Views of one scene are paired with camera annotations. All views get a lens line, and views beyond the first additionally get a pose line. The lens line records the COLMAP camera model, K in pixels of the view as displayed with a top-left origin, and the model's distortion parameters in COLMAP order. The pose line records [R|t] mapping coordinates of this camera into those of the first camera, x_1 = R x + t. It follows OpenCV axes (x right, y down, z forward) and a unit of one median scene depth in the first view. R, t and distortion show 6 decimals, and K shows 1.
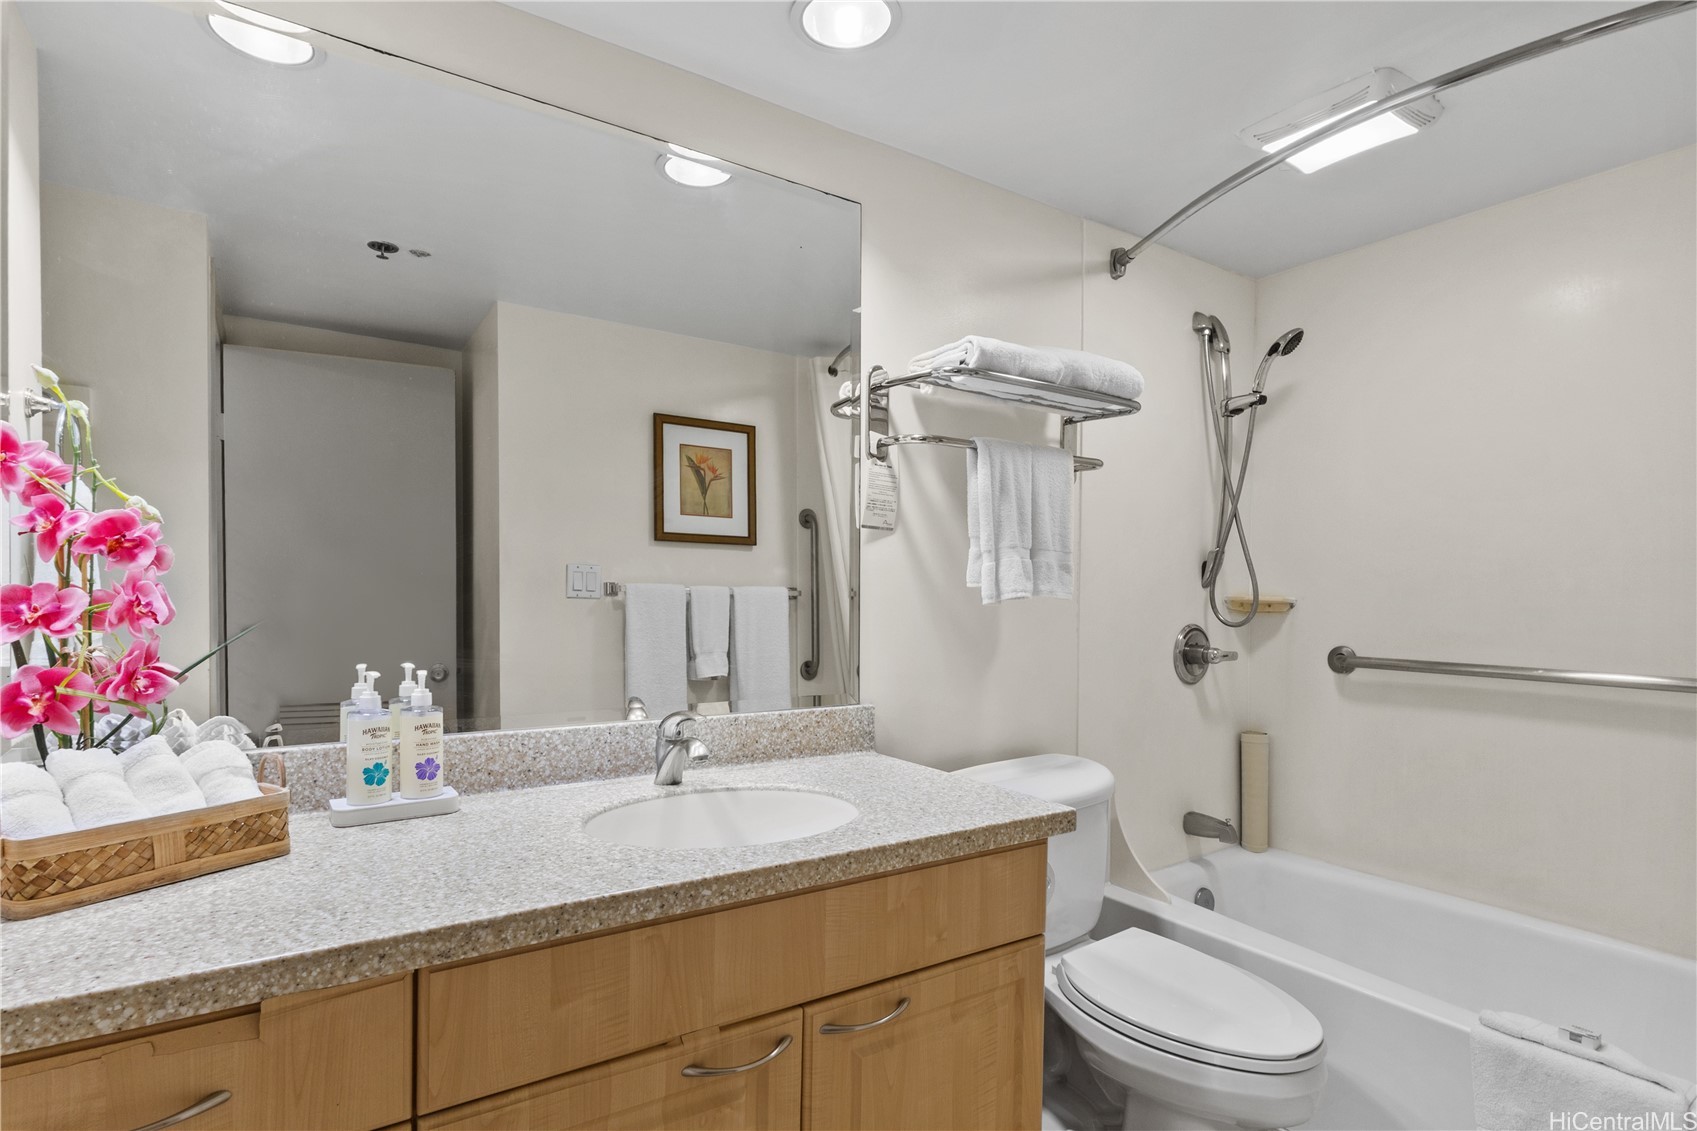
lens RADIAL K [[859.4, 0, 842.6], [0, 859.4, 583.7], [0, 0, 1]] dist [0.002796, 0.000617]
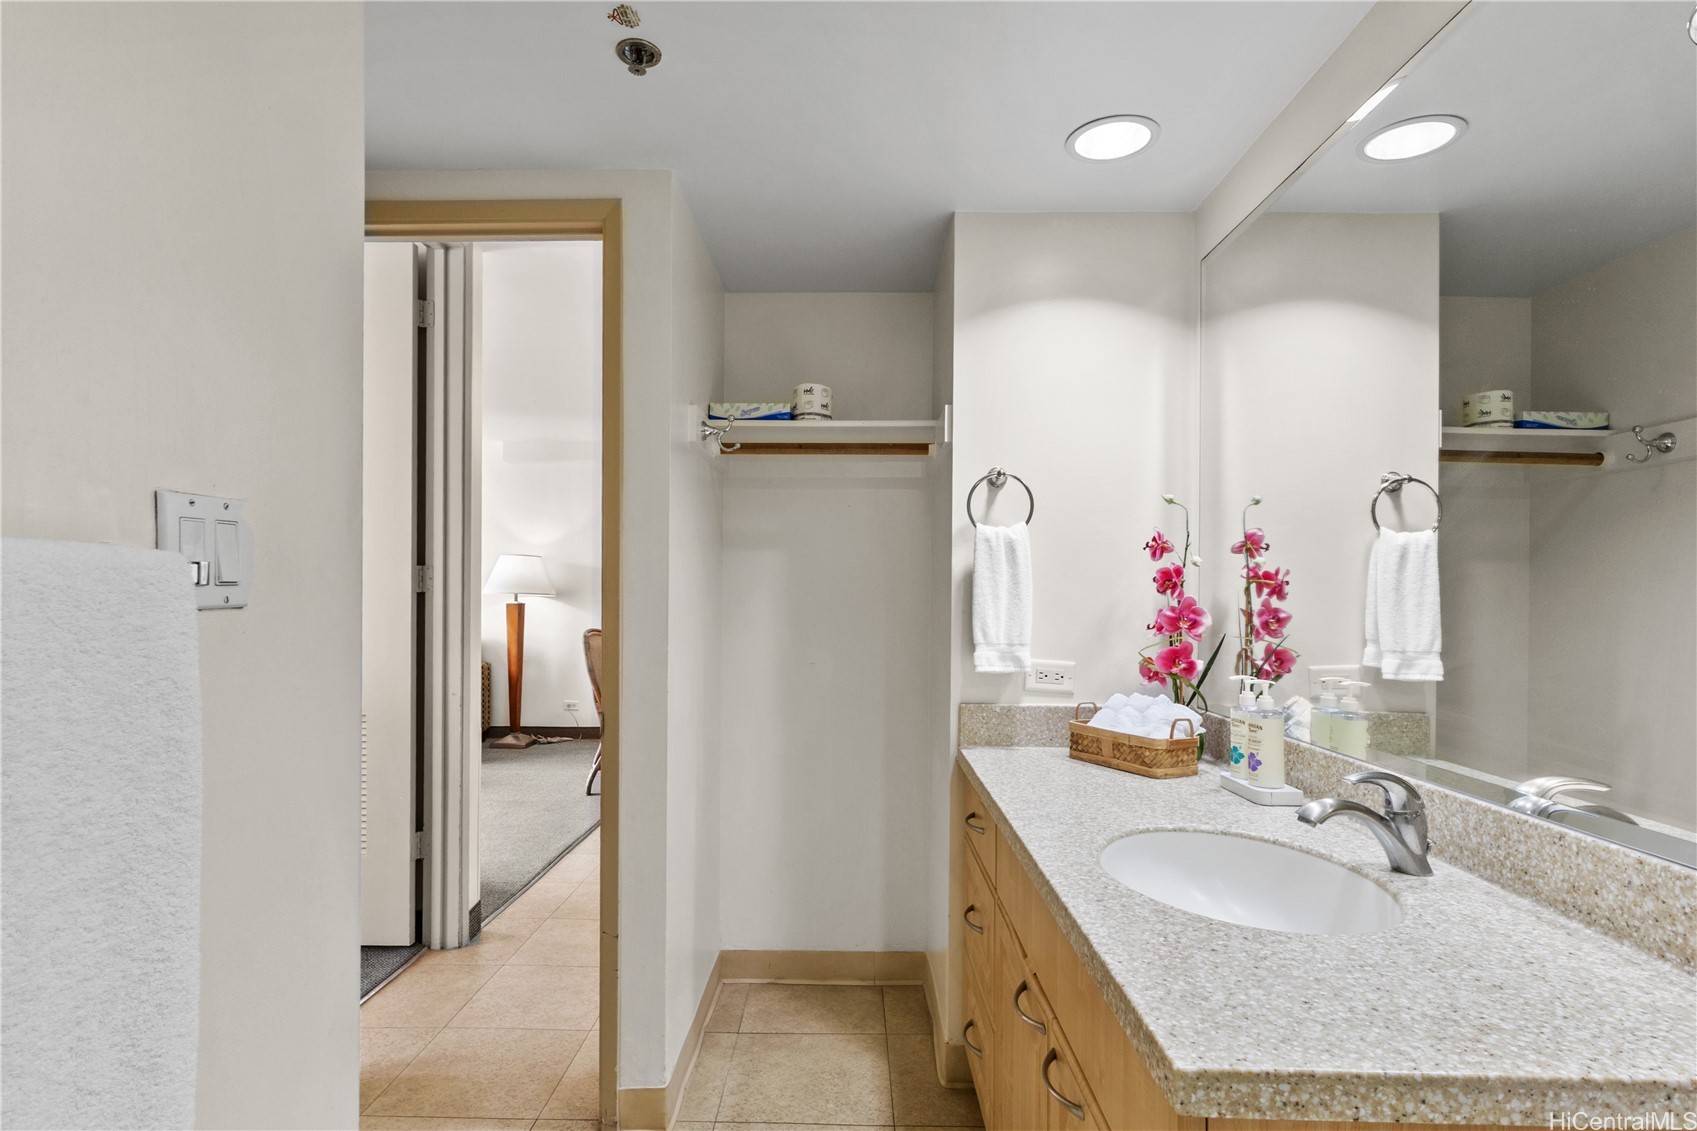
lens RADIAL K [[859.4, 0, 842.6], [0, 859.4, 583.7], [0, 0, 1]] dist [0.002796, 0.000617]
pose [[-0.562864, -0.033057, -0.825888, 0.745289], [-0.012408, 0.999425, -0.031547, 0.010616], [0.826456, -0.007509, -0.562951, 1.067992]]
